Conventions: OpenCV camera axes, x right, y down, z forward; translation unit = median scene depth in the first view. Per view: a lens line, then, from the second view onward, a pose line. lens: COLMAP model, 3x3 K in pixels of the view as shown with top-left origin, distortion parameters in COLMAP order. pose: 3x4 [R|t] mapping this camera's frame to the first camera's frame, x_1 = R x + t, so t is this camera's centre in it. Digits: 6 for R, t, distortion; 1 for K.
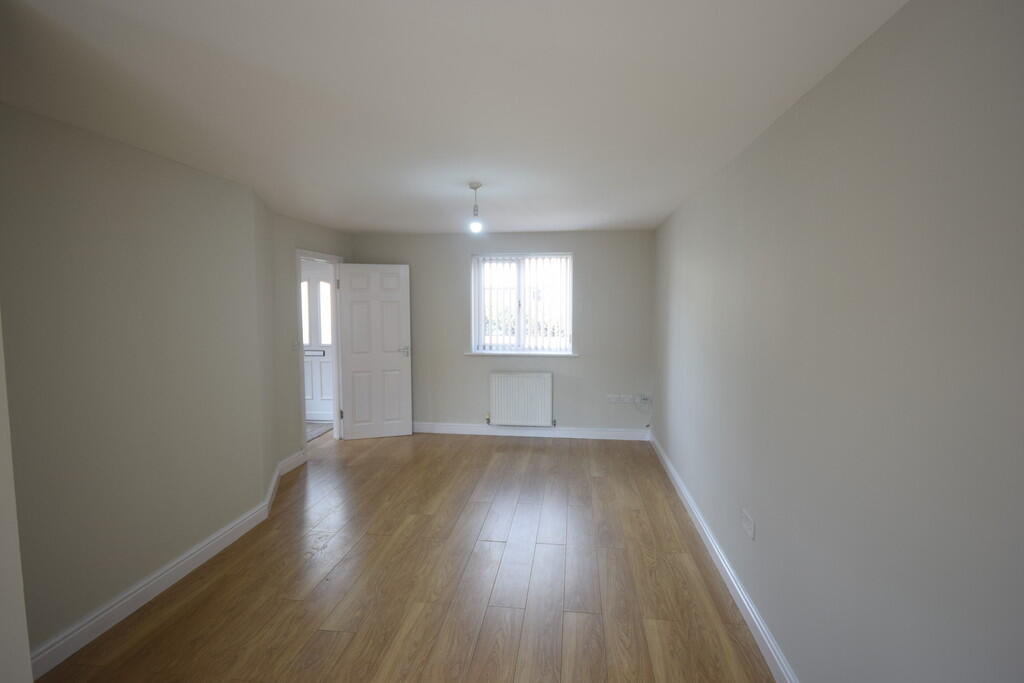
lens RADIAL K [[509.1, 0, 509.3], [0, 509.1, 341.9], [0, 0, 1]] dist [0.012011, 0.000484]
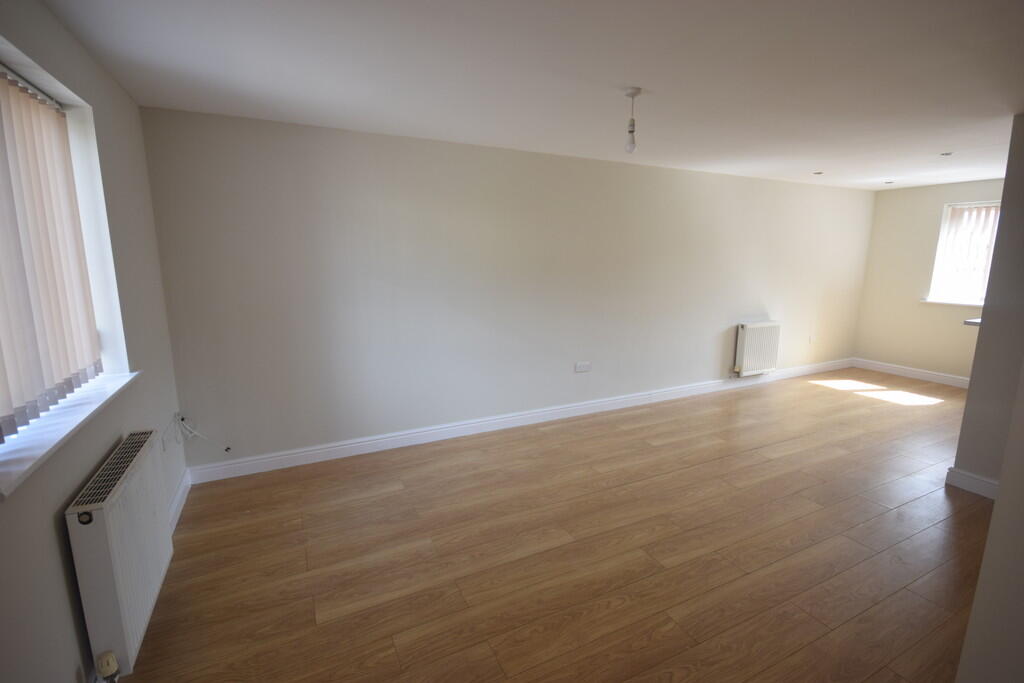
lens RADIAL K [[463.6, 0, 512.0], [0, 463.6, 341.5], [0, 0, 1]] dist [0.000143, 0.000024]
pose [[-0.564168, -0.146700, 0.812523, -0.492308], [0.067493, 0.972602, 0.222466, -0.092137], [-0.822897, 0.180348, -0.538809, 1.333382]]
